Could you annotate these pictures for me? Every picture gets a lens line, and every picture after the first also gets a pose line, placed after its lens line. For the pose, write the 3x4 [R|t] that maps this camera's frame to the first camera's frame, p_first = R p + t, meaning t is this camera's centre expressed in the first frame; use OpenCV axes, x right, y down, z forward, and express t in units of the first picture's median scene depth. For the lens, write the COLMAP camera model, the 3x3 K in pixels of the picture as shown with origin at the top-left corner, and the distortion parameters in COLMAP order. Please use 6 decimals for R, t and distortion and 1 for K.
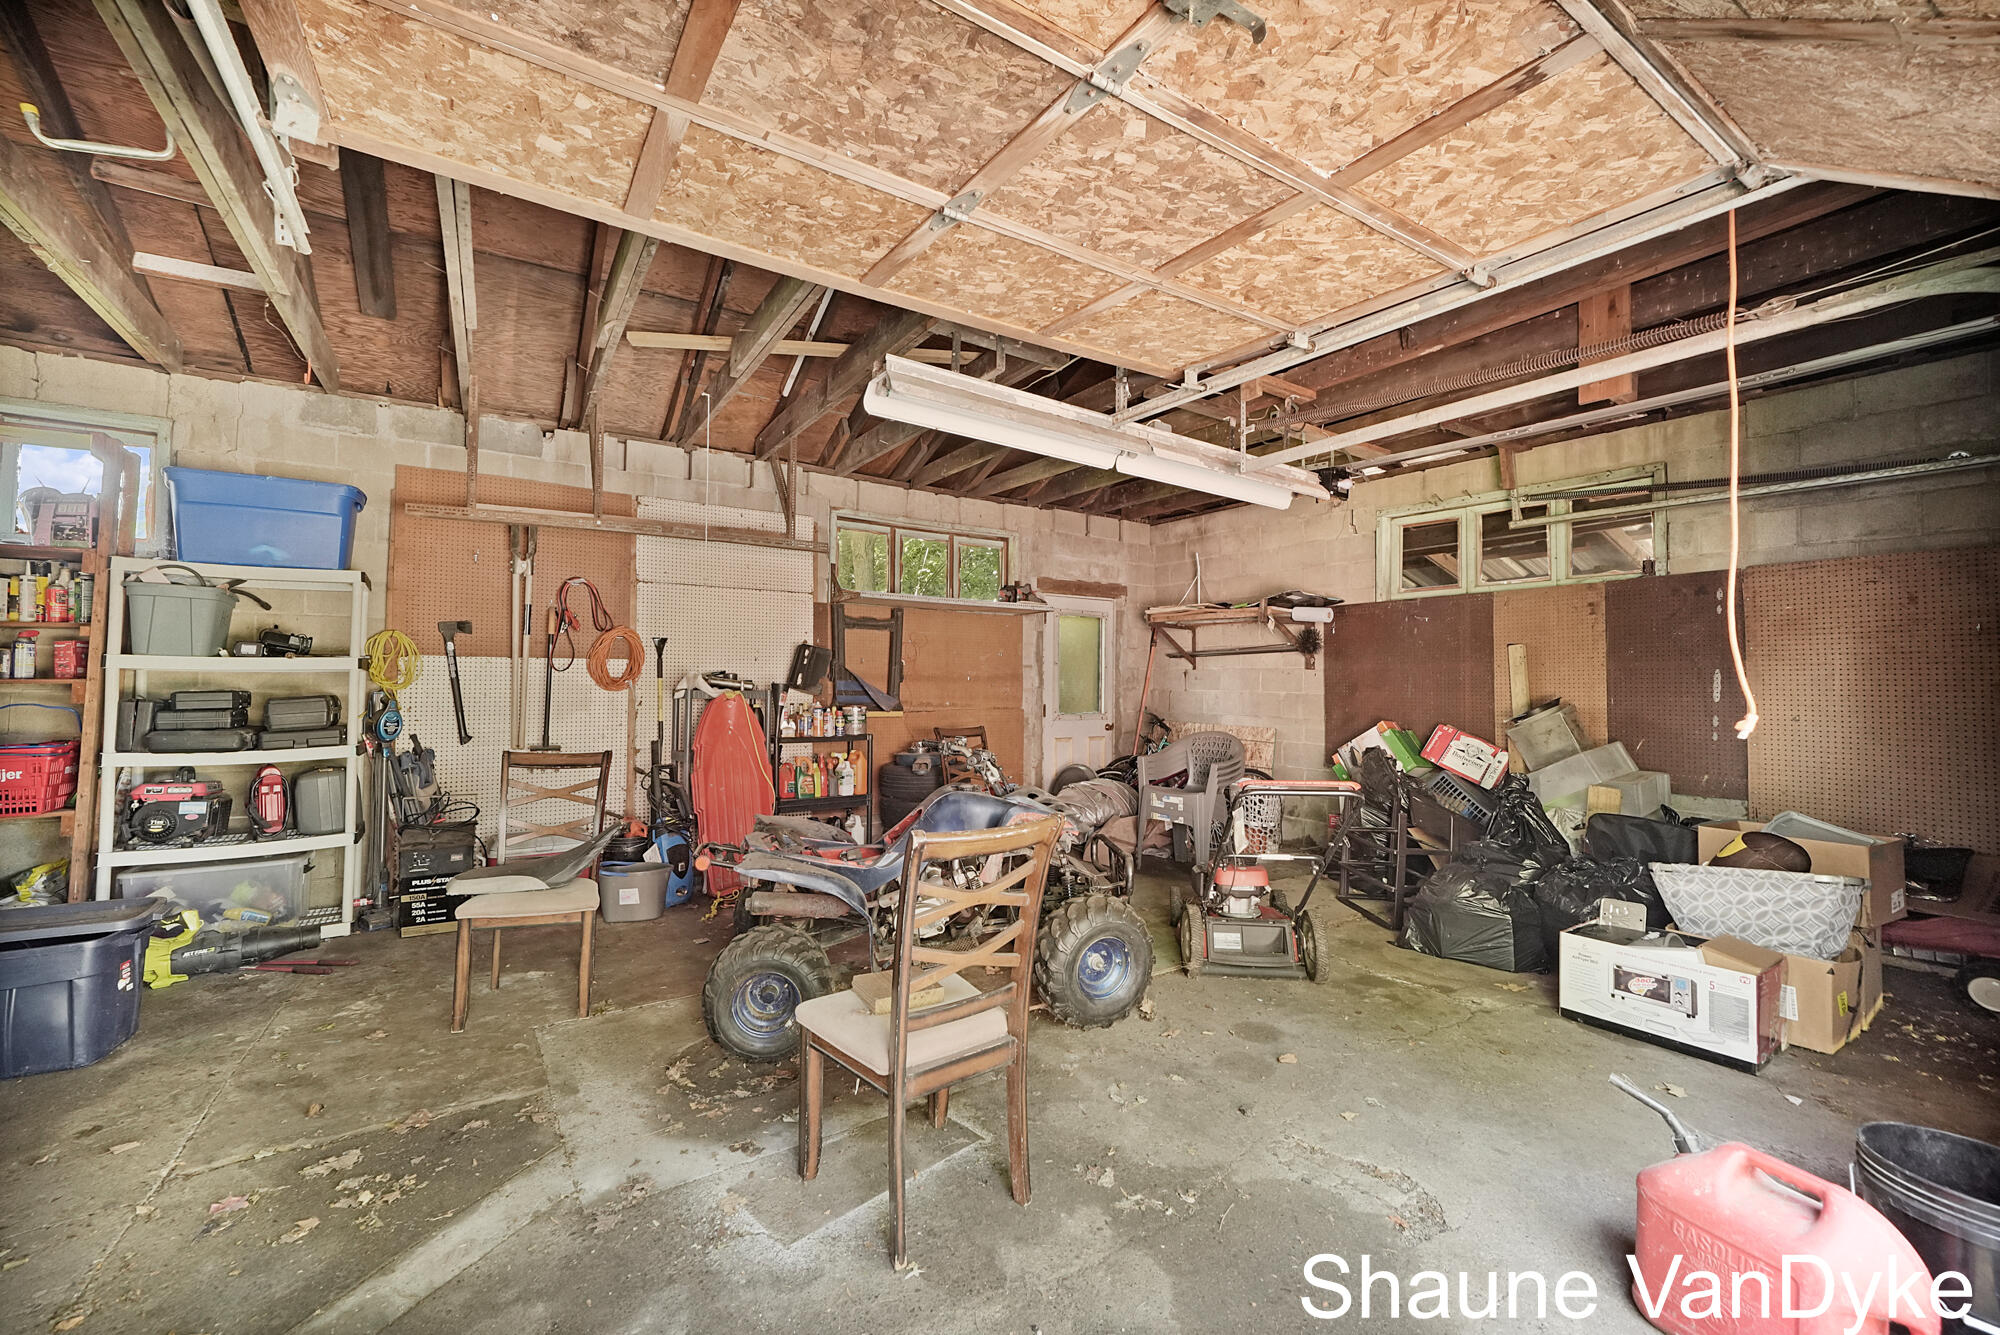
lens RADIAL K [[802.7, 0, 990.7], [0, 802.7, 665.7], [0, 0, 1]] dist [-0.004690, 0.000696]
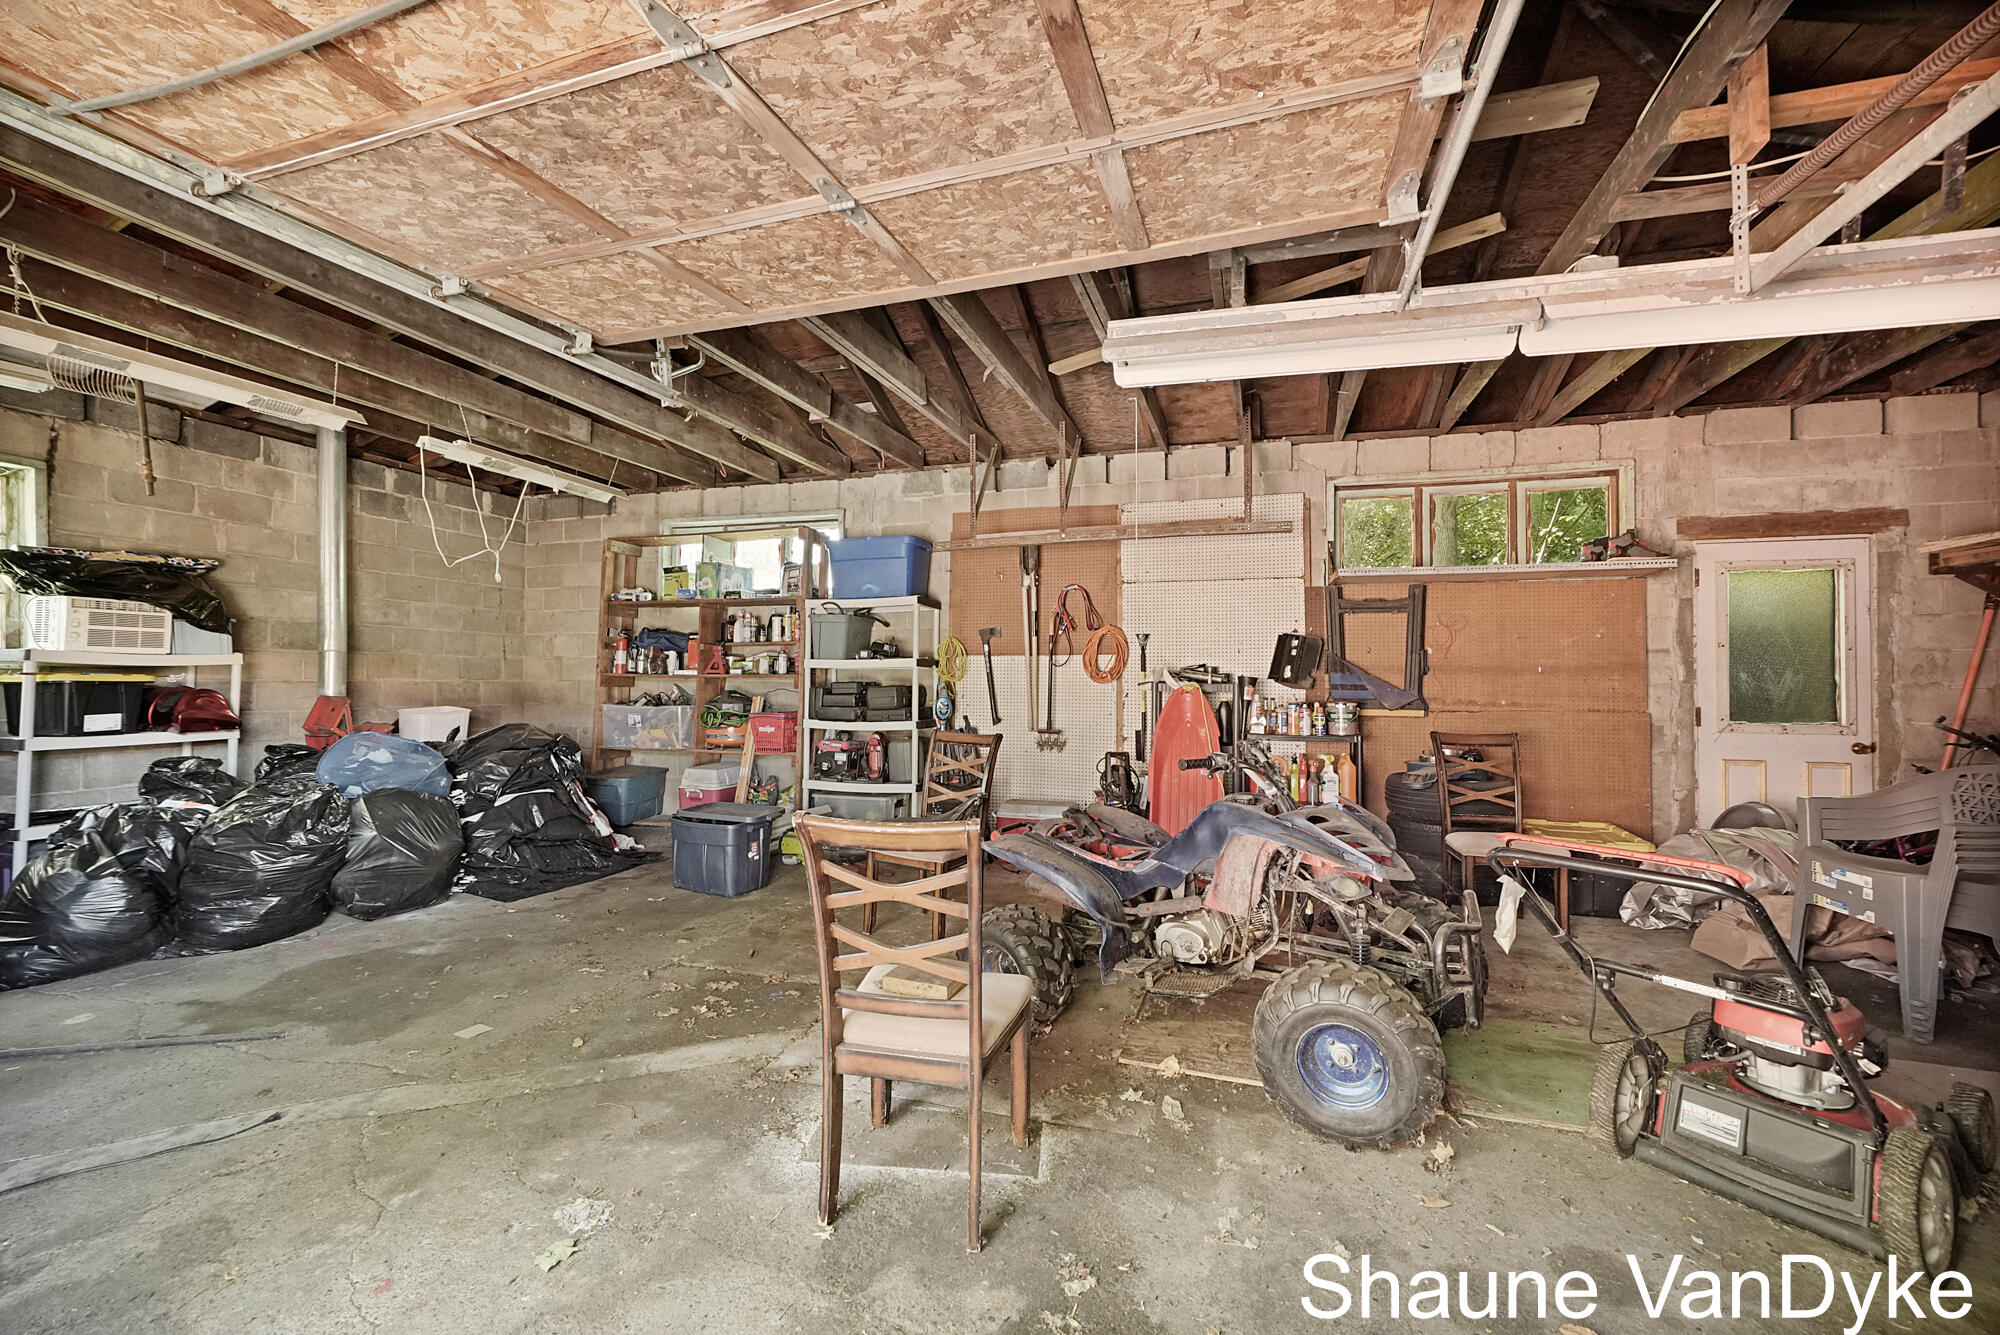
lens RADIAL K [[802.7, 0, 992.1], [0, 802.7, 663.5], [0, 0, 1]] dist [-0.004690, 0.000696]
pose [[0.632935, -0.015229, -0.774055, 0.292991], [0.017051, 0.999838, -0.005728, 0.007298], [0.774017, -0.009572, 0.633092, 0.174314]]
